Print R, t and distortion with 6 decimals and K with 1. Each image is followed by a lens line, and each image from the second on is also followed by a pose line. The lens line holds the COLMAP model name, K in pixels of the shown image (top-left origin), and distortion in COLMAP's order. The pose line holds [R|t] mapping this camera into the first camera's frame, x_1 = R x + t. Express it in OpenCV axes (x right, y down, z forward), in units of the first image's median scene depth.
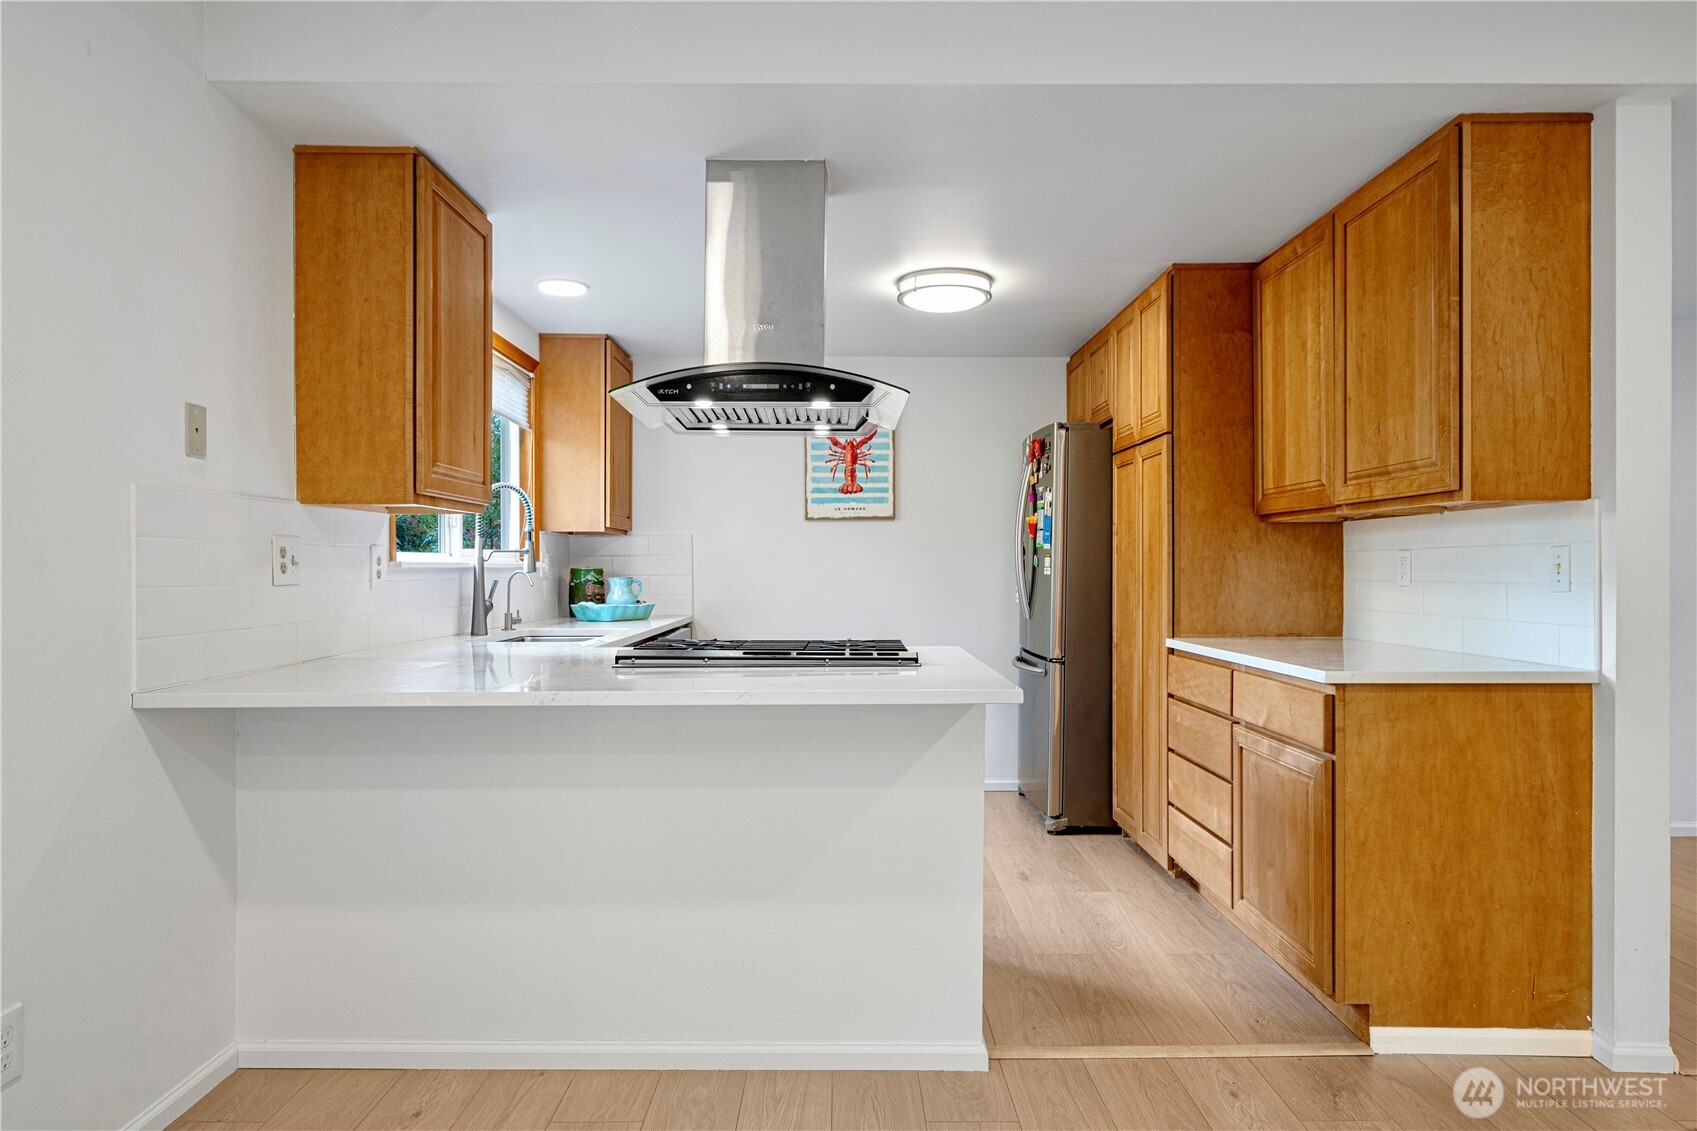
lens RADIAL K [[1054.4, 0, 848.5], [0, 1054.4, 565.5], [0, 0, 1]] dist [0.004147, 0.001585]
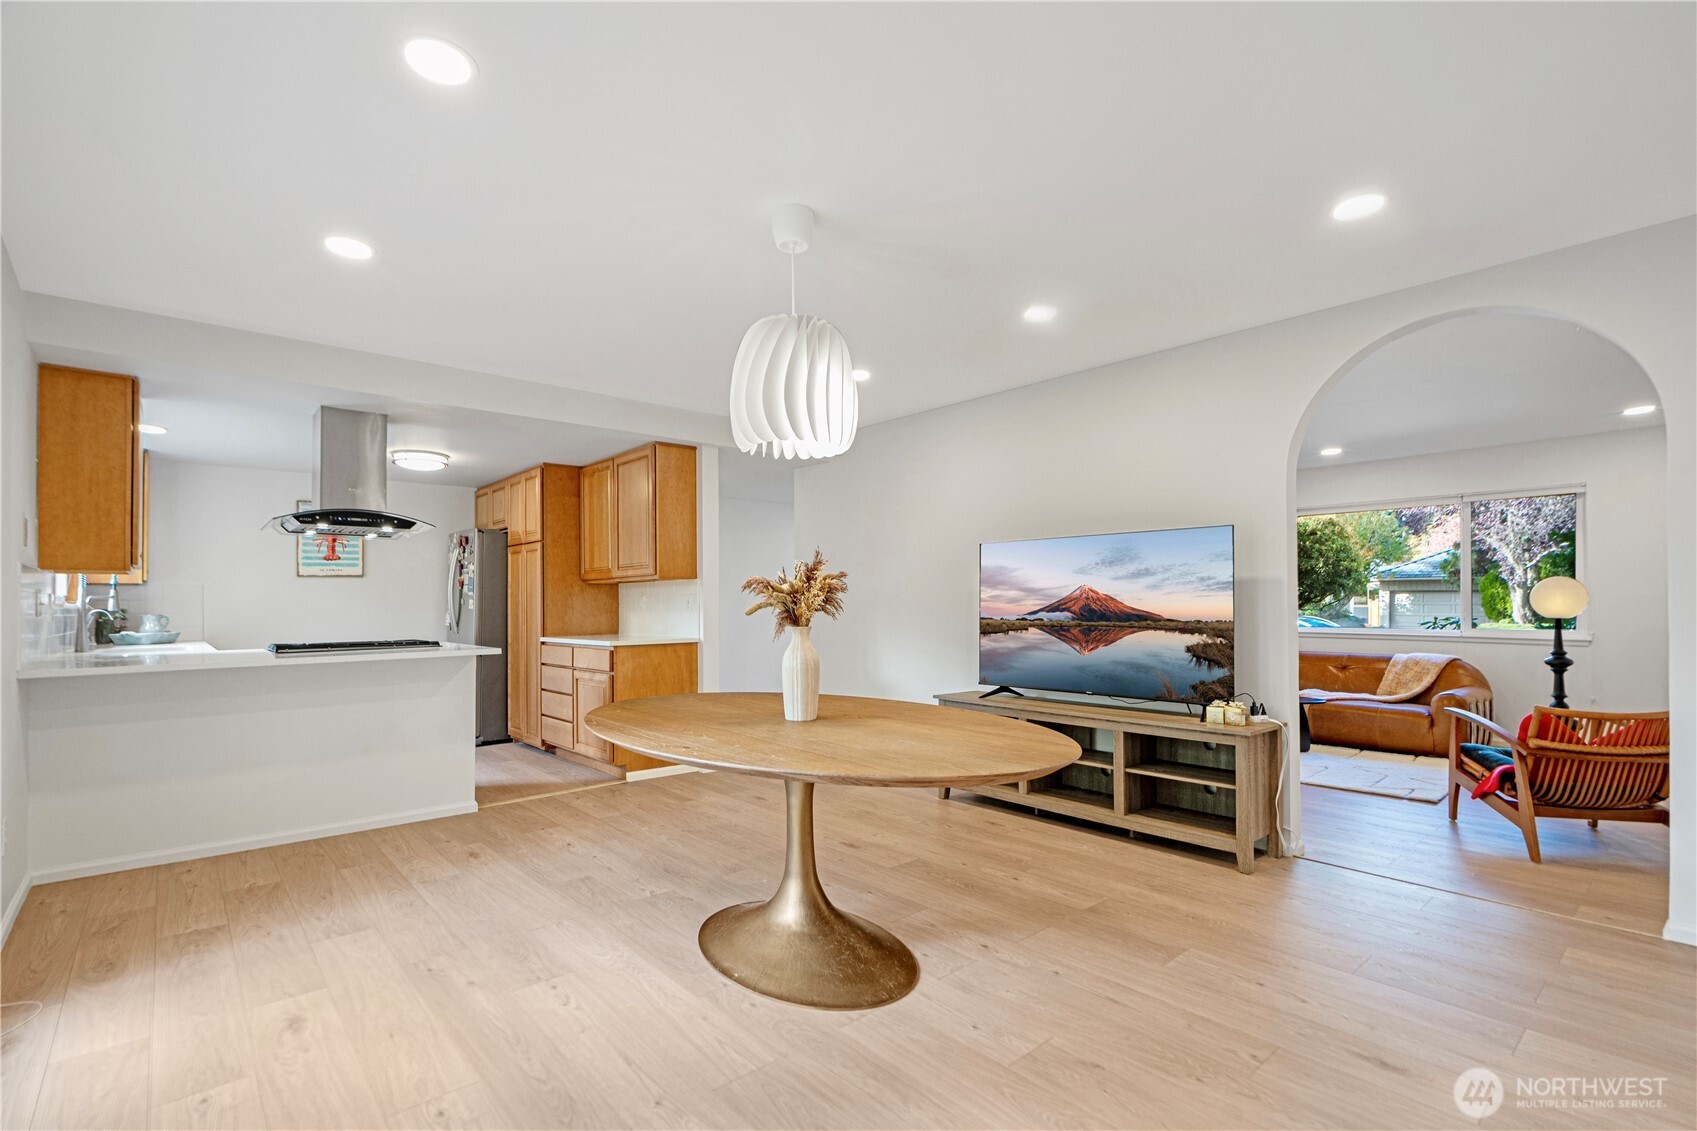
lens RADIAL K [[773.3, 0, 863.2], [0, 773.3, 593.0], [0, 0, 1]] dist [-0.019090, 0.000306]
pose [[0.743264, 0.002508, 0.668994, -0.344244], [0.008165, 0.999885, -0.012819, 0.006280], [-0.668949, 0.014990, 0.743157, -0.801265]]
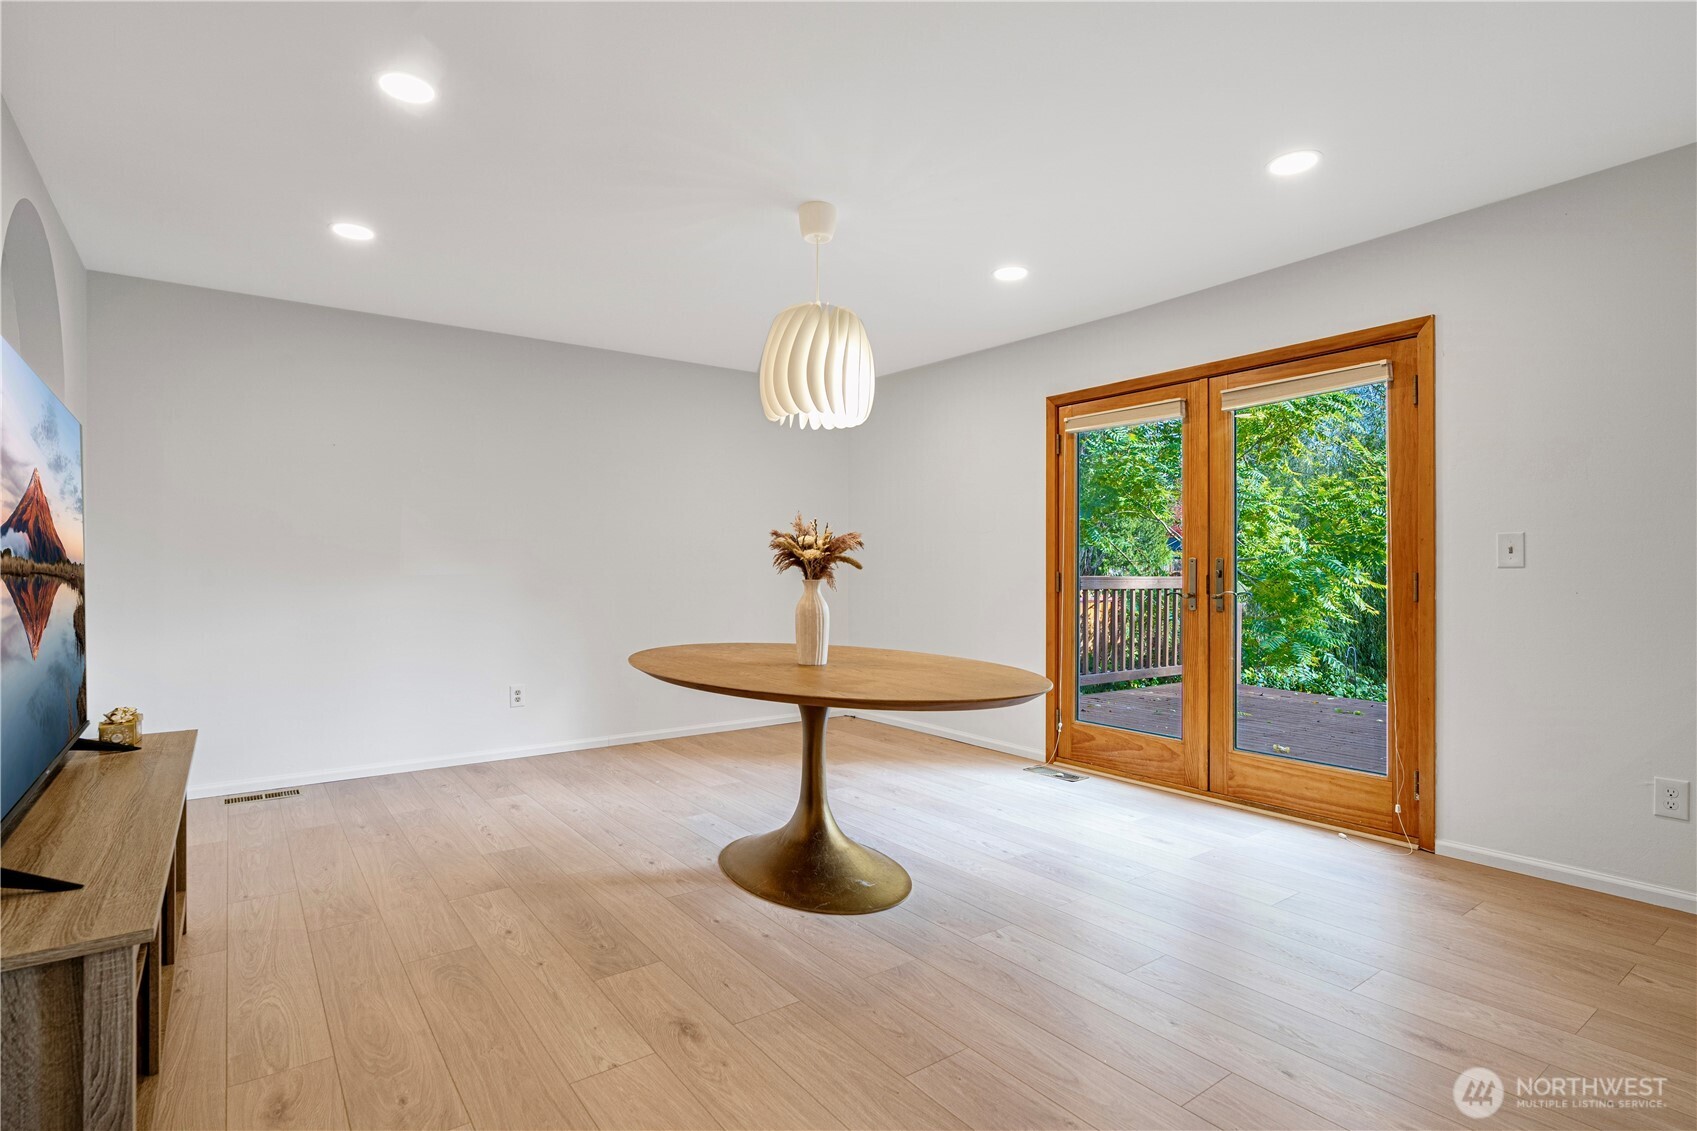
lens RADIAL K [[856.3, 0, 848.5], [0, 856.3, 565.5], [0, 0, 1]] dist [-0.080046, 0.036840]
pose [[-0.808675, -0.013814, -0.588093, 0.827402], [-0.012579, 0.999902, -0.006190, 0.034525], [0.588121, 0.002392, -0.808770, 0.837003]]
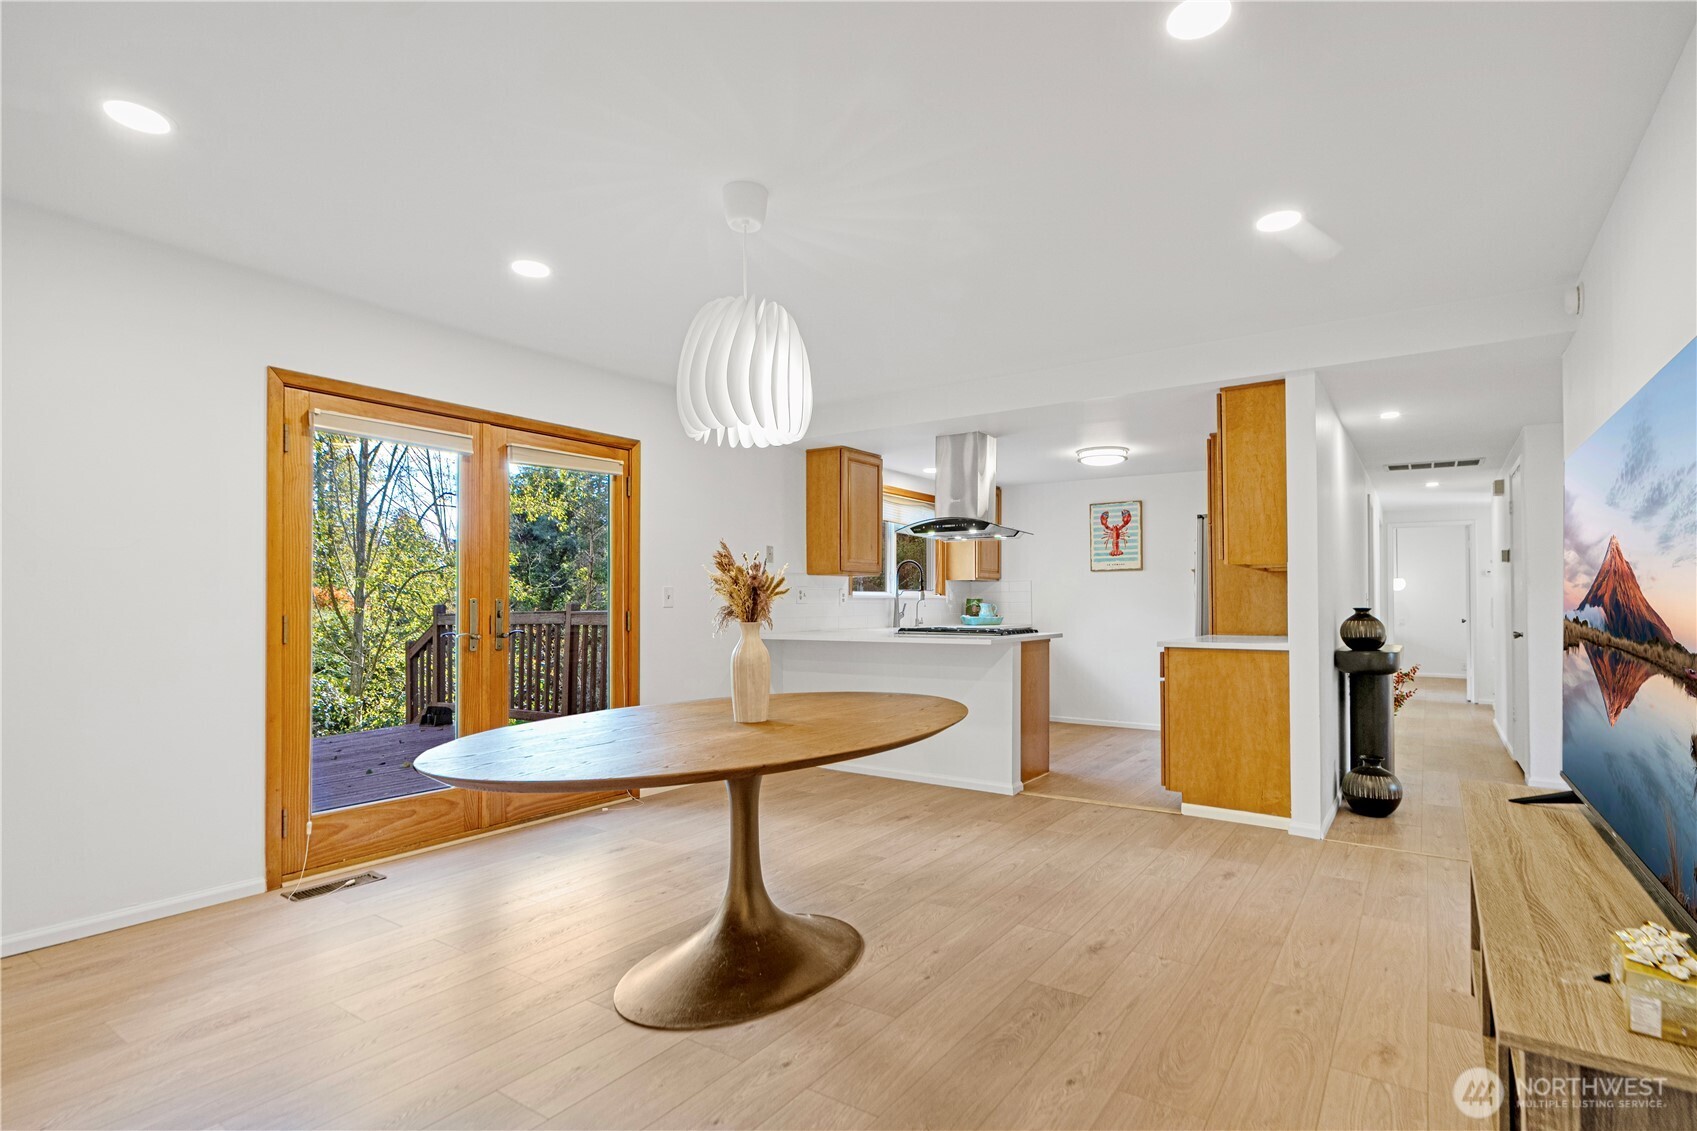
lens RADIAL K [[852.3, 0, 854.3], [0, 852.3, 578.5], [0, 0, 1]] dist [0.043499, 0.000290]
pose [[0.824719, -0.015878, -0.565319, 0.865509], [0.001460, 0.999662, -0.025947, 0.011015], [0.565540, 0.020574, 0.824464, -0.803621]]
